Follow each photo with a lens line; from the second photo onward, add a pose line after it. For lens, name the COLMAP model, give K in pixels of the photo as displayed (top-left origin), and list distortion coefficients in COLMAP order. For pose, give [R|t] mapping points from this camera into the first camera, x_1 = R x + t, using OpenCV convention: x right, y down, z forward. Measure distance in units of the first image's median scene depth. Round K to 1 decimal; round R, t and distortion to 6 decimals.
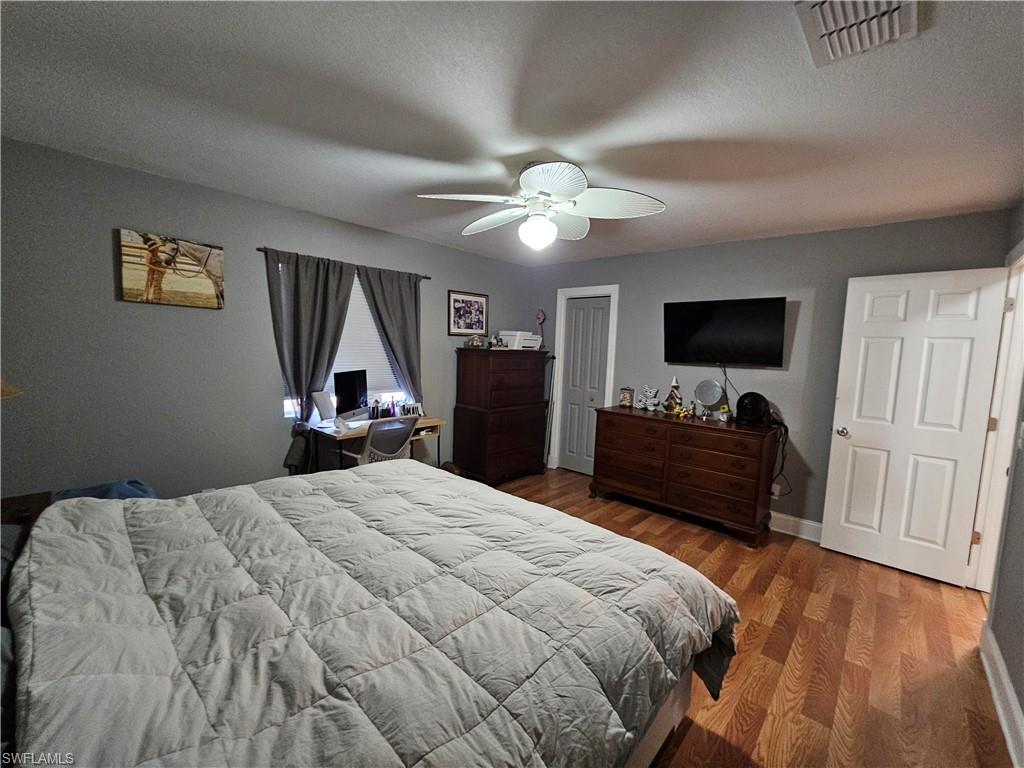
lens RADIAL K [[420.2, 0, 508.7], [0, 420.2, 384.0], [0, 0, 1]] dist [-0.005093, 0.001195]
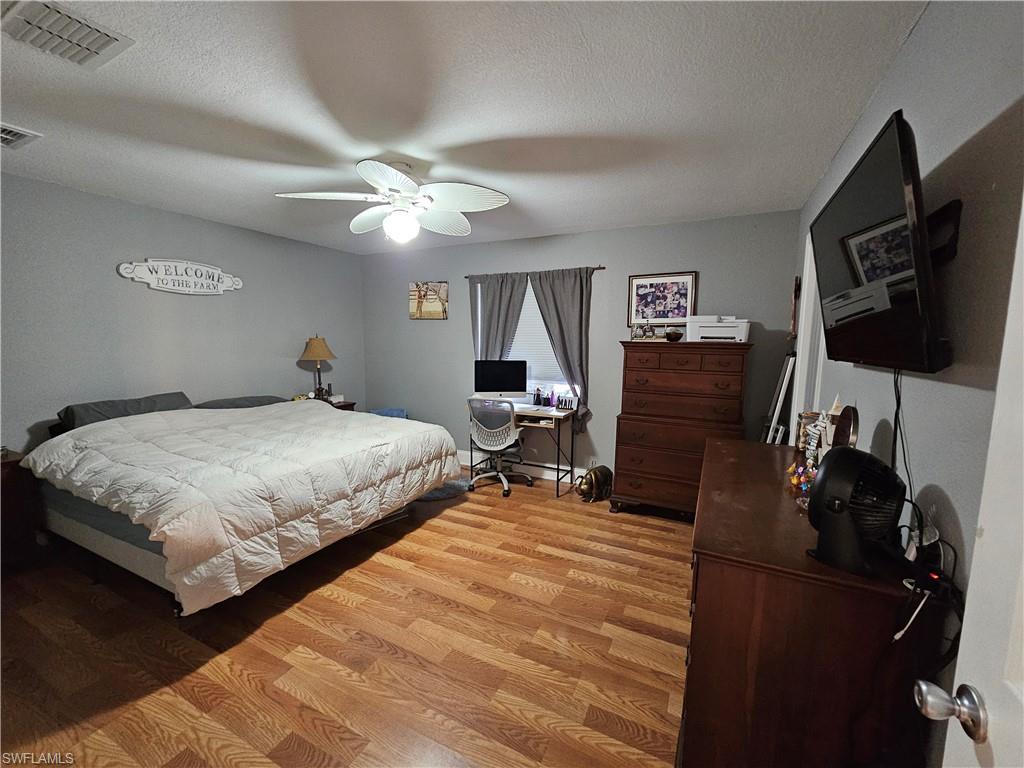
lens RADIAL K [[420.2, 0, 509.0], [0, 420.2, 386.2], [0, 0, 1]] dist [-0.005093, 0.001195]
pose [[0.276071, 0.071684, -0.958460, 0.766350], [-0.090353, 0.994734, 0.048372, -0.015657], [0.956881, 0.073246, 0.281095, 0.624650]]
